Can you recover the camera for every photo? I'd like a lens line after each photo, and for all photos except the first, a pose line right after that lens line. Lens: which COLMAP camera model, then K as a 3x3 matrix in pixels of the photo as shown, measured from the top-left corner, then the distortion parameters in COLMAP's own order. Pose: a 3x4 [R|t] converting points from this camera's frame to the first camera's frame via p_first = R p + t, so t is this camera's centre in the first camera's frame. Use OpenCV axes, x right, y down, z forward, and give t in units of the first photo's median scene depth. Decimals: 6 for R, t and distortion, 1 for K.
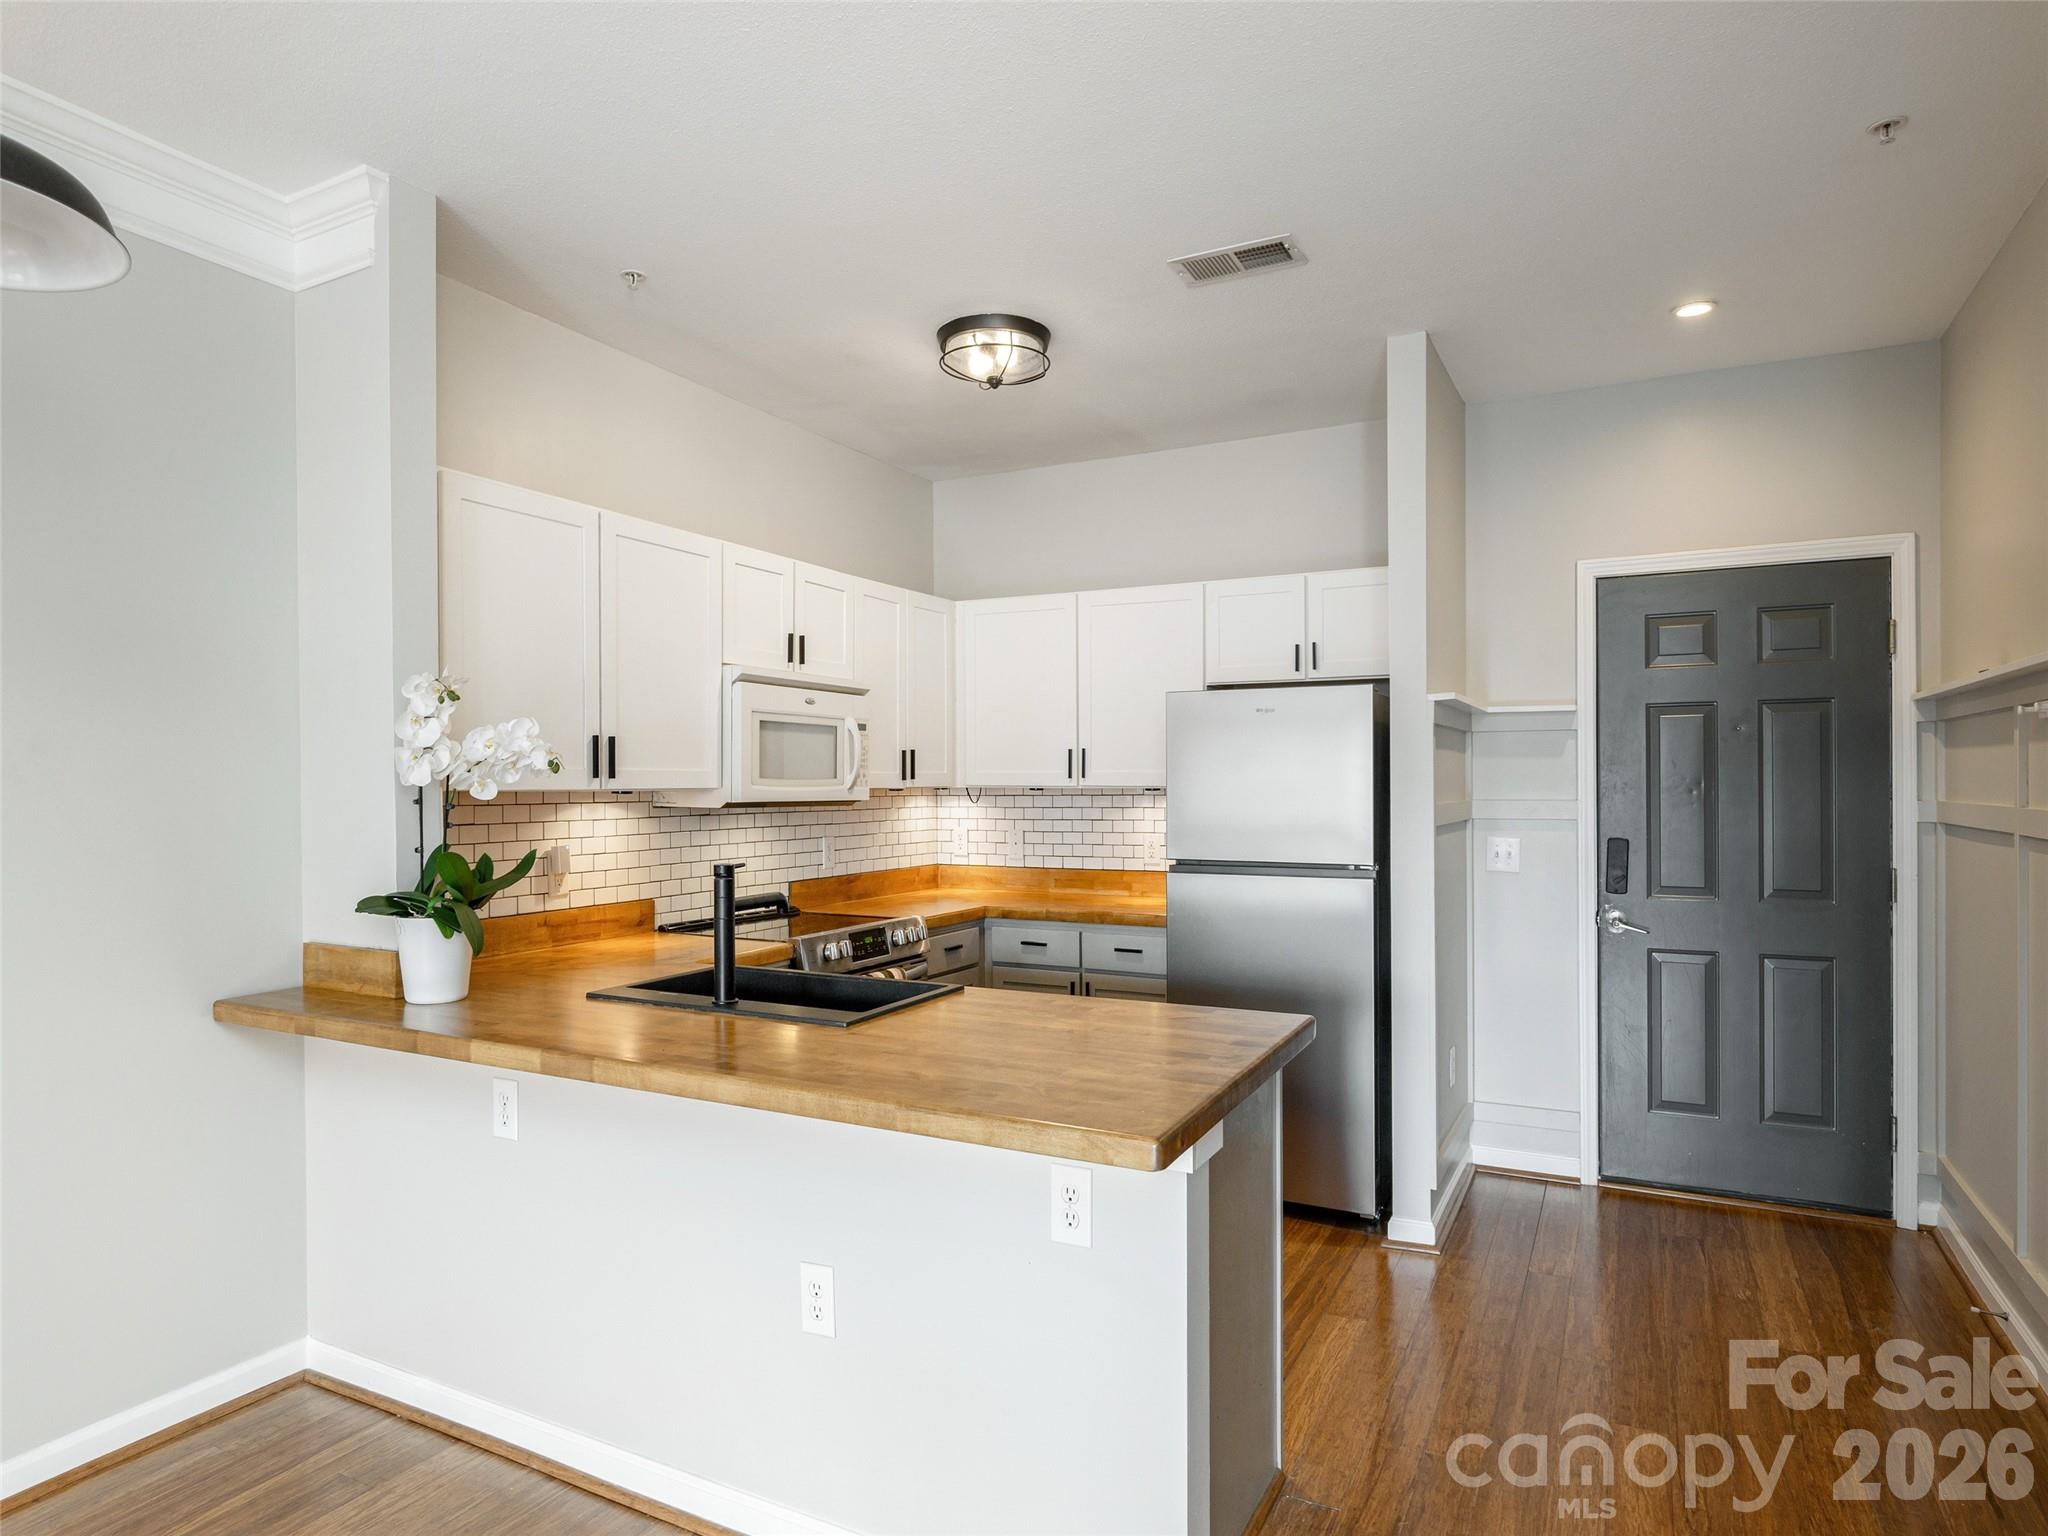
lens RADIAL K [[1154.7, 0, 1025.2], [0, 1154.7, 793.9], [0, 0, 1]] dist [-0.002288, -0.003868]
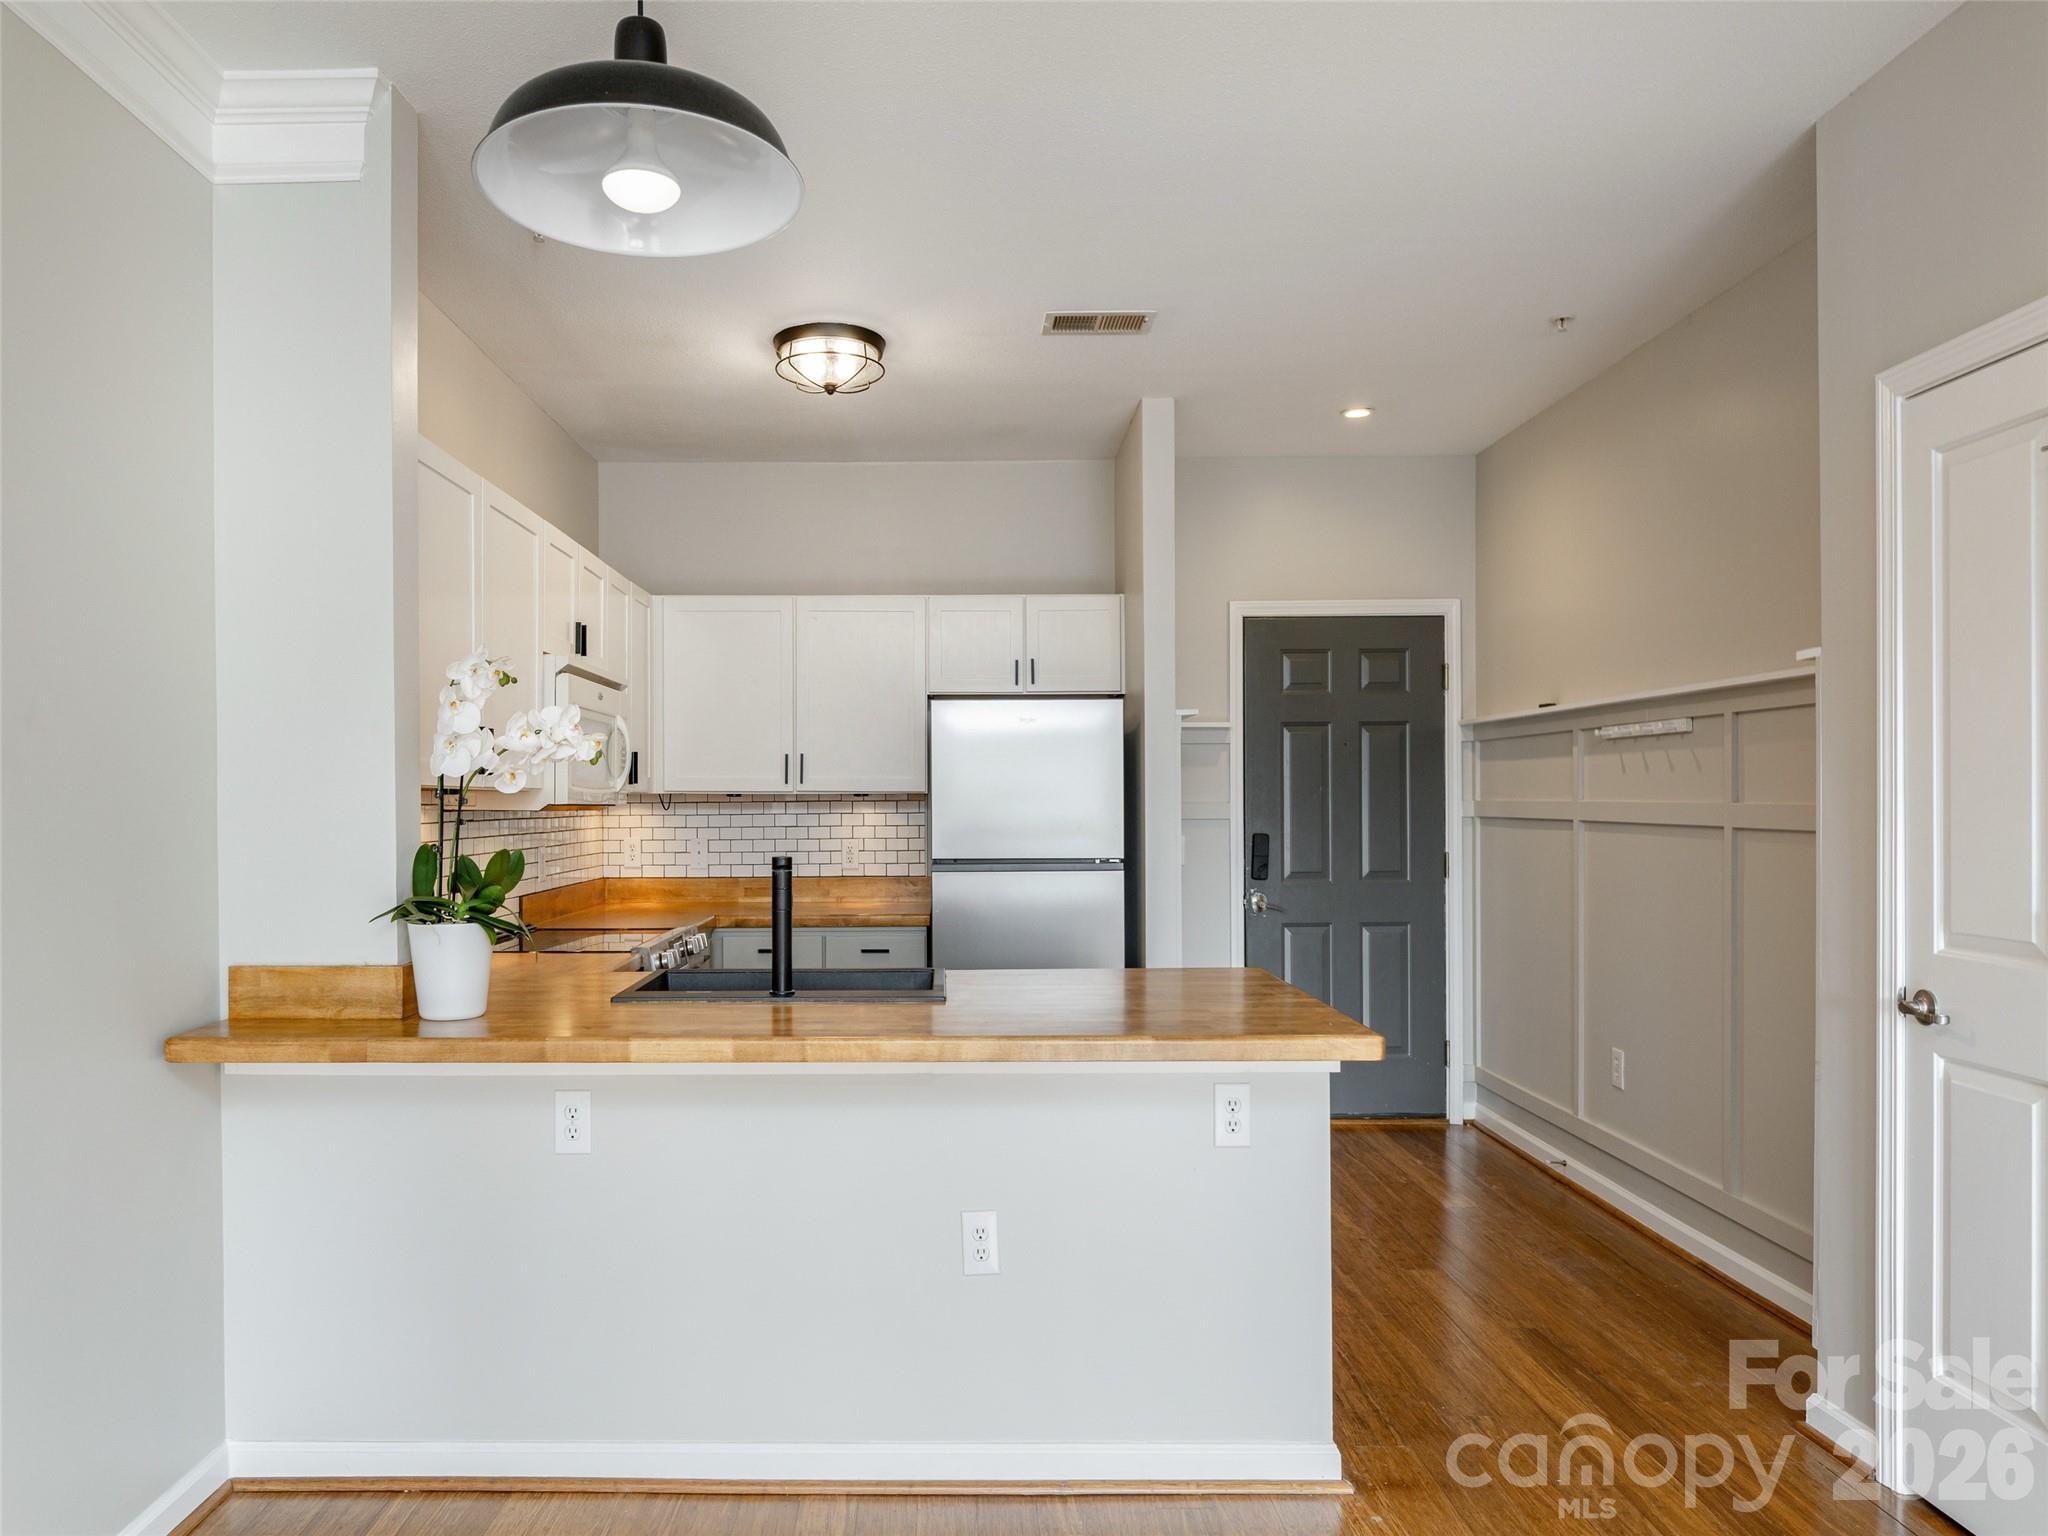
lens RADIAL K [[1283.2, 0, 926.5], [0, 1283.2, 813.9], [0, 0, 1]] dist [-0.006439, -0.007341]
pose [[0.890796, -0.005782, 0.454366, -0.440627], [0.006548, 0.999979, -0.000114, 0.016624], [-0.454356, 0.003077, 0.890815, -0.037535]]
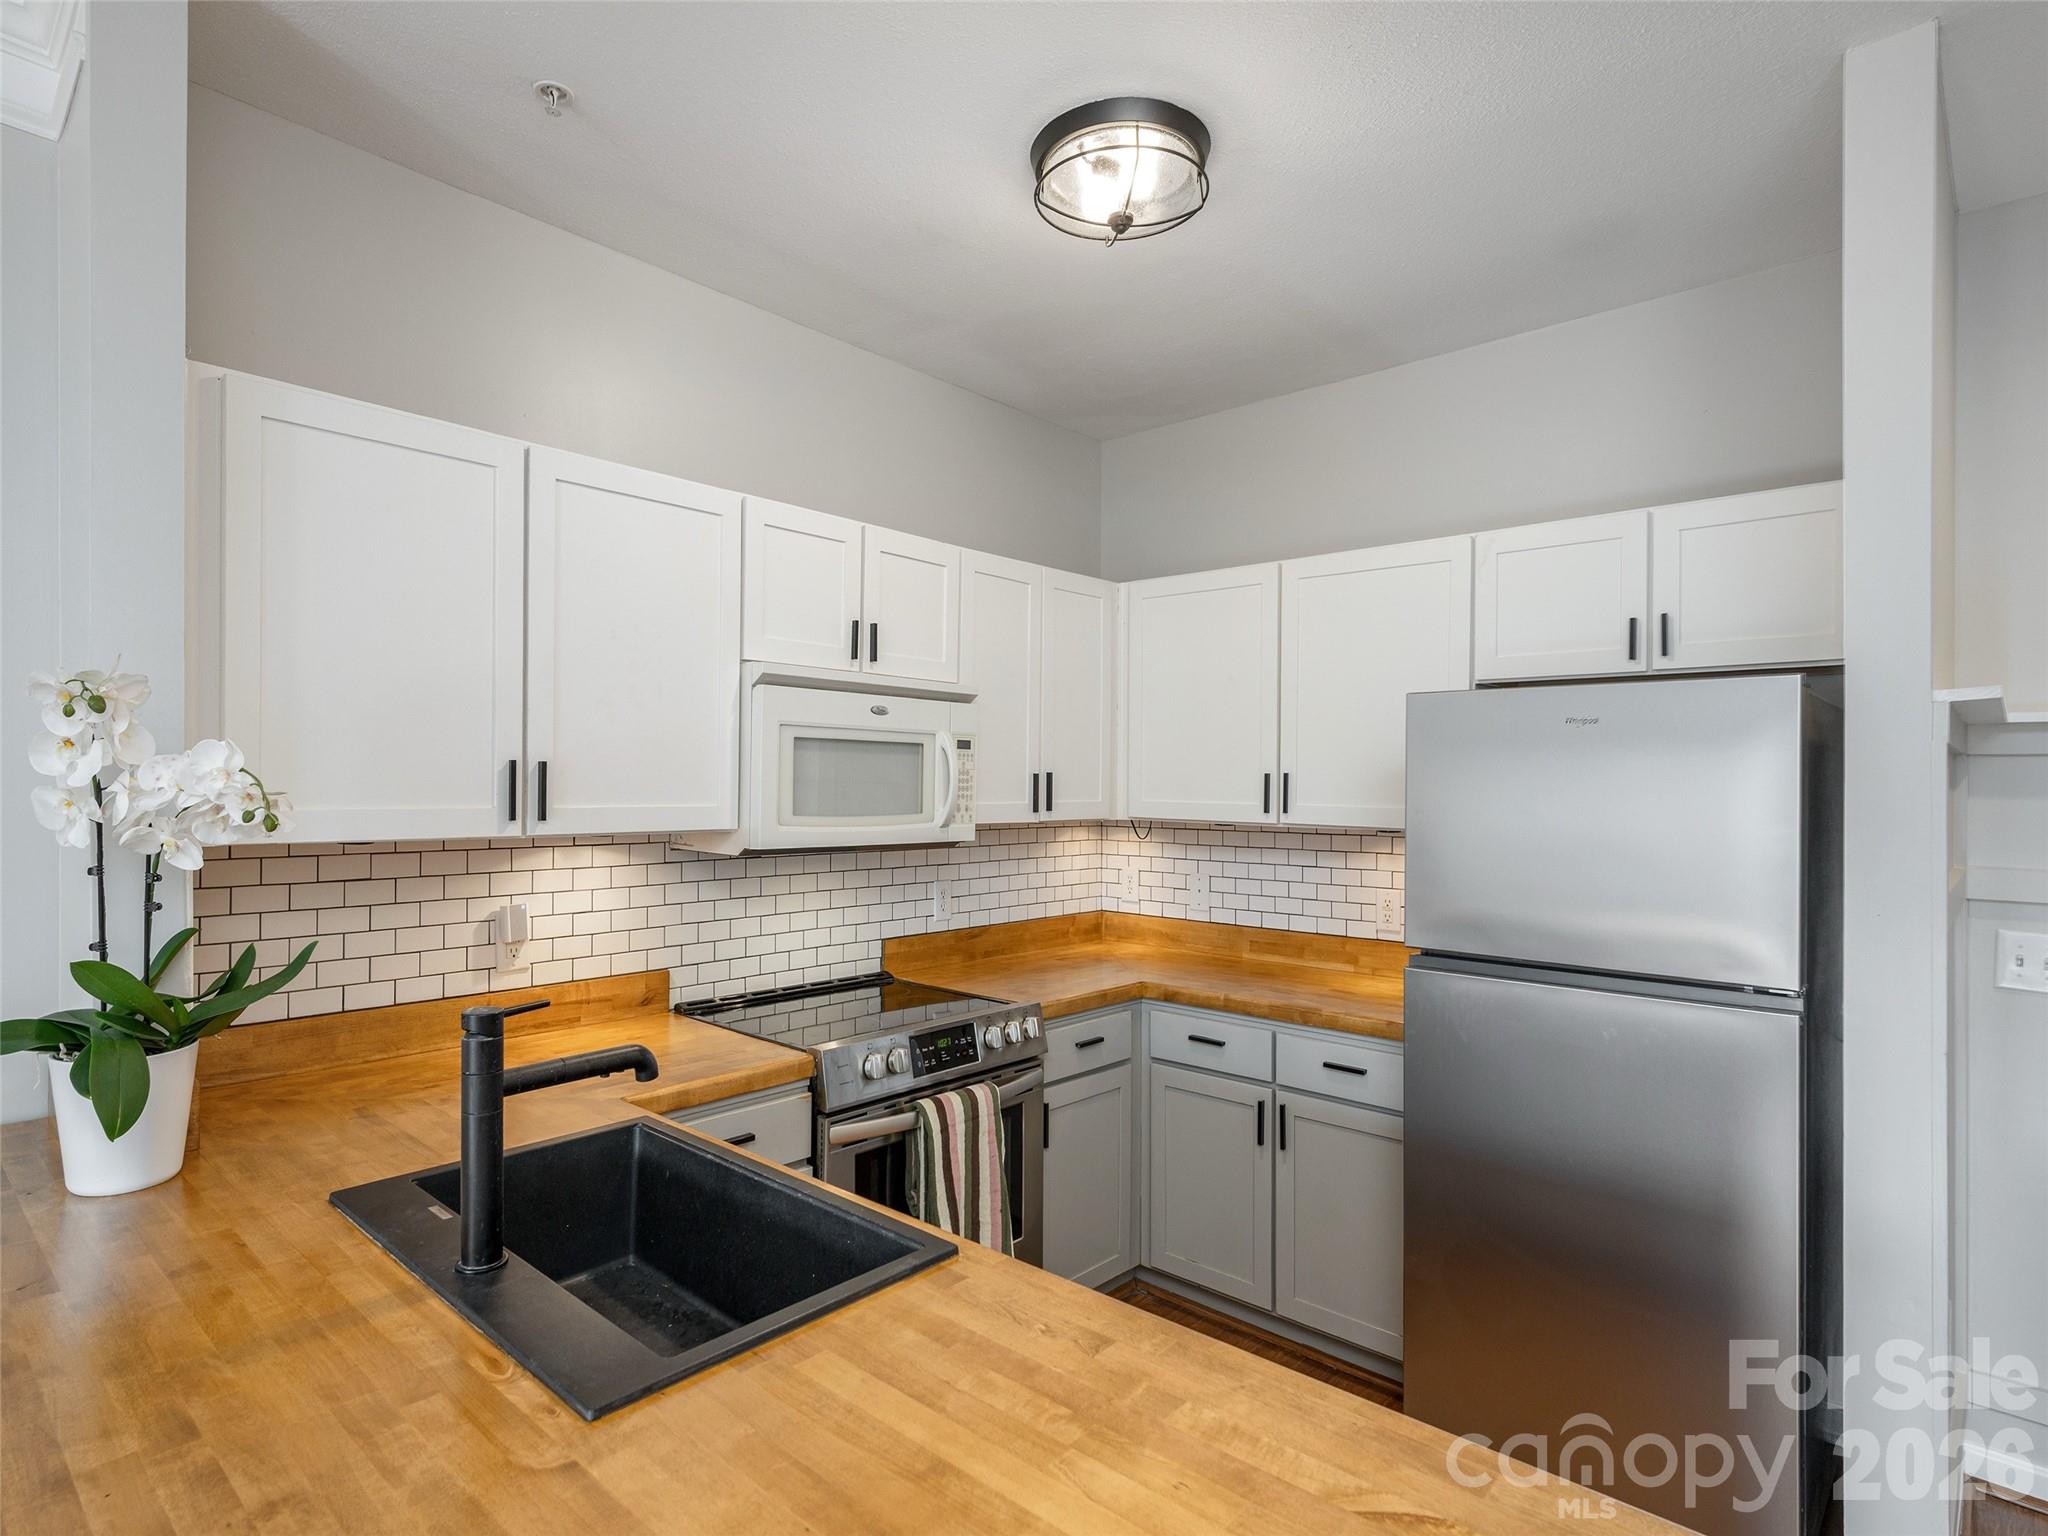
lens RADIAL K [[1014.7, 0, 961.6], [0, 1014.7, 770.6], [0, 0, 1]] dist [0.003806, -0.002517]
pose [[0.951689, 0.013844, -0.306750, 0.065985], [-0.019942, 0.999661, -0.016755, -0.032599], [0.306414, 0.022063, 0.951643, 0.410040]]
